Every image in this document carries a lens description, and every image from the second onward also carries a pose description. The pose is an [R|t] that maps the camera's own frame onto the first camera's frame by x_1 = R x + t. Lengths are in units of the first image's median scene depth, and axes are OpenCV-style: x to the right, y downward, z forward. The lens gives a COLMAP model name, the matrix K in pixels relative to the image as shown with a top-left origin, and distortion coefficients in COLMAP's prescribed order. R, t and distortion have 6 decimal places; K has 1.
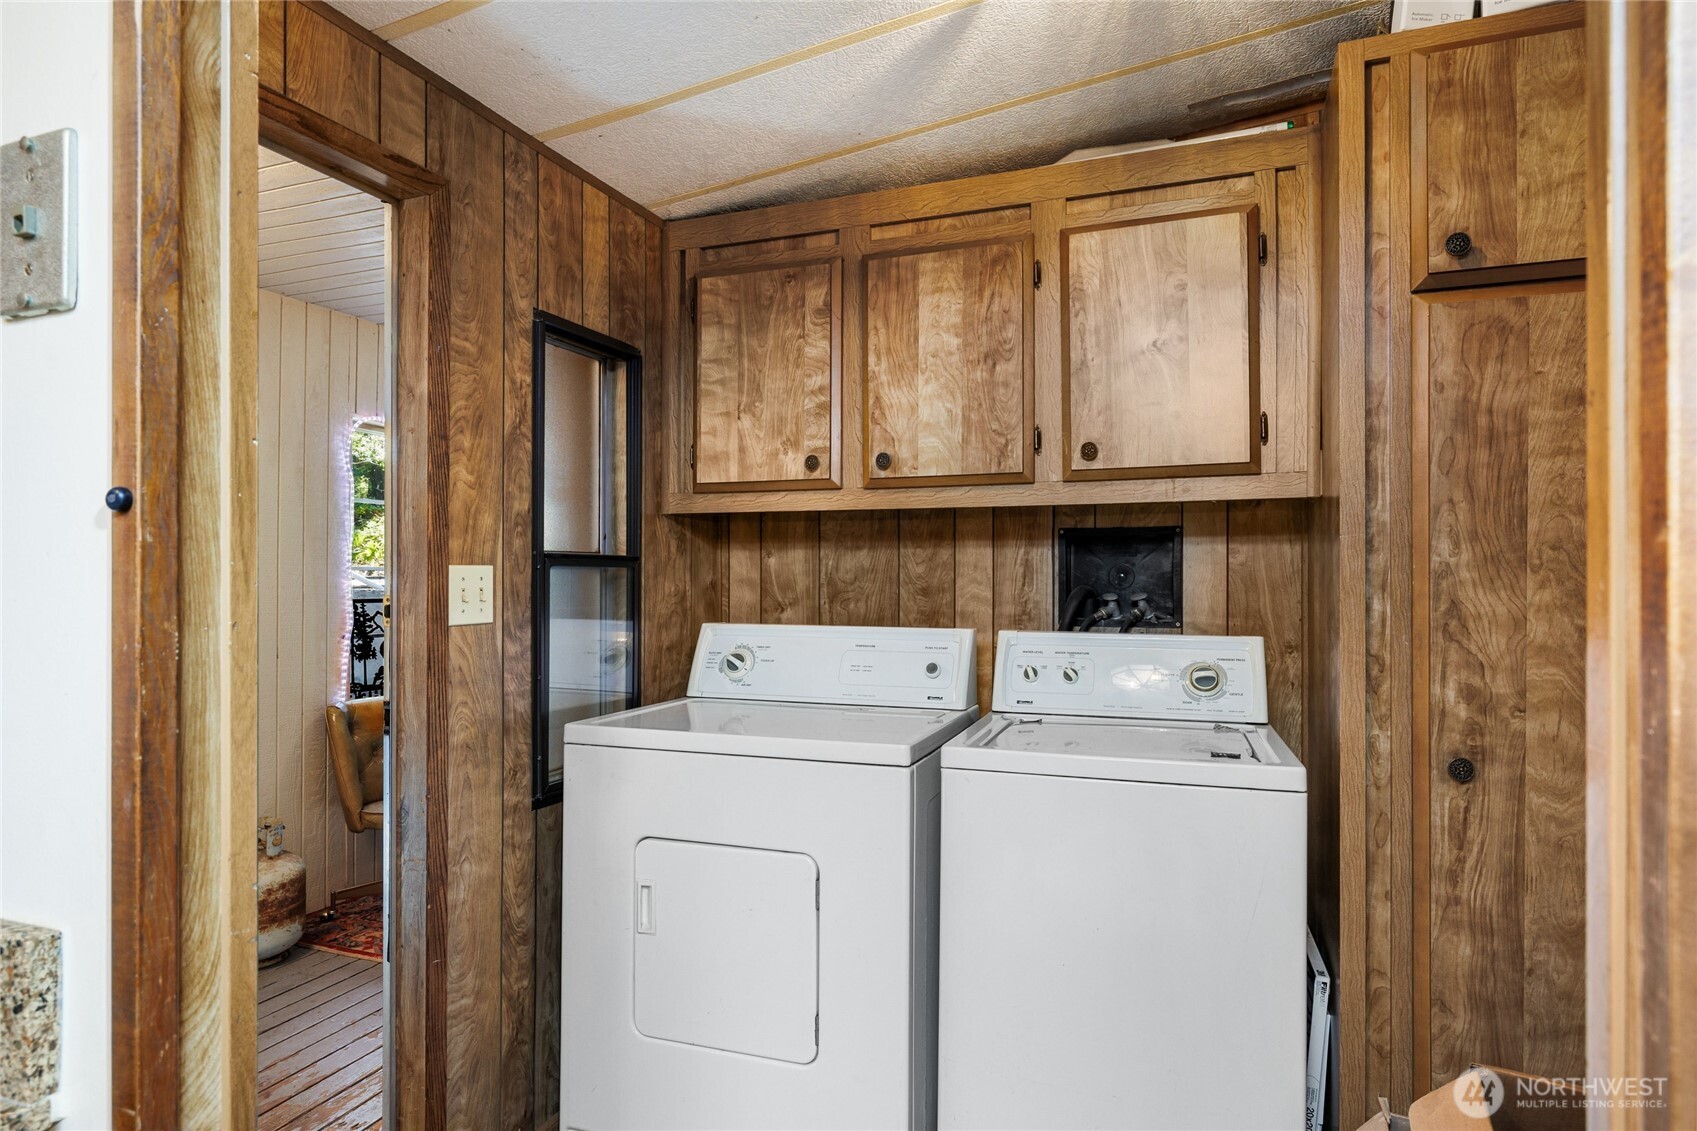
lens RADIAL K [[981.1, 0, 848.8], [0, 981.1, 569.4], [0, 0, 1]] dist [0.004426, 0.000103]
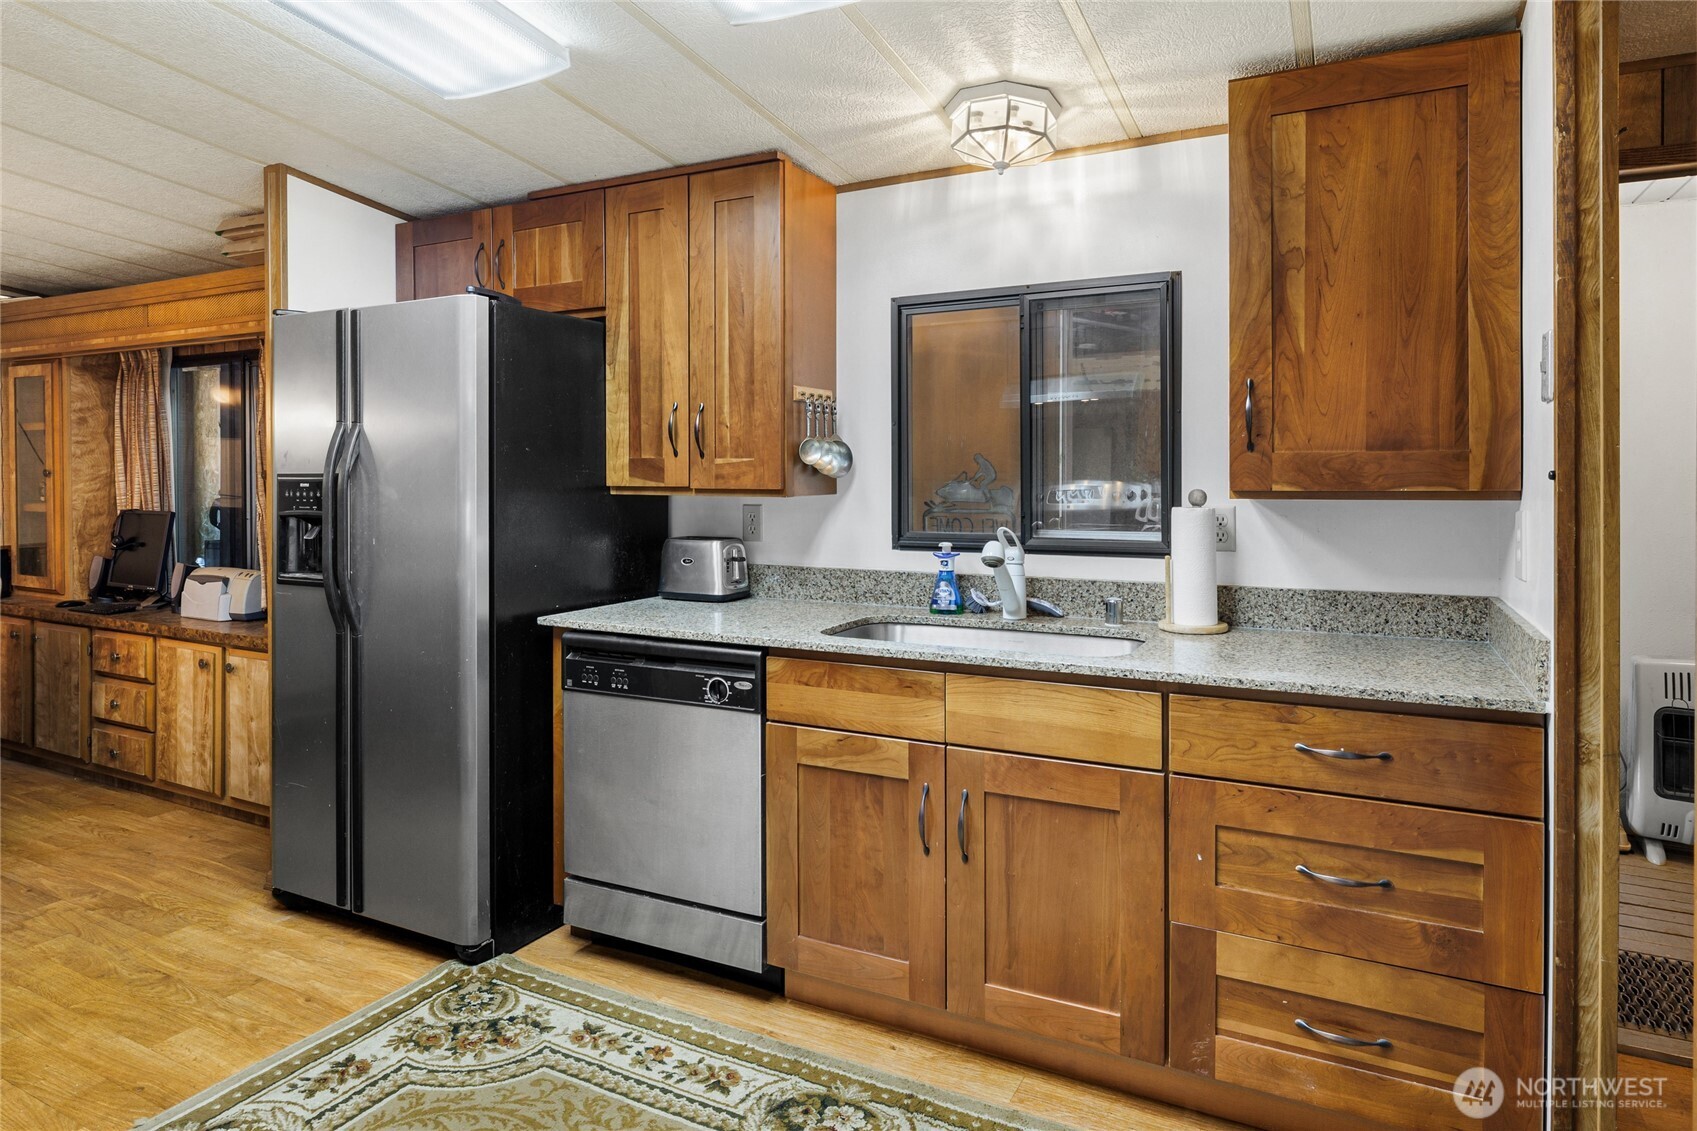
lens RADIAL K [[981.1, 0, 835.9], [0, 981.1, 480.8], [0, 0, 1]] dist [0.004426, 0.000103]
pose [[-0.120480, 0.003025, -0.992711, 0.562933], [0.004309, 0.999988, 0.002524, -0.019152], [0.992706, -0.003973, -0.120492, -0.155727]]
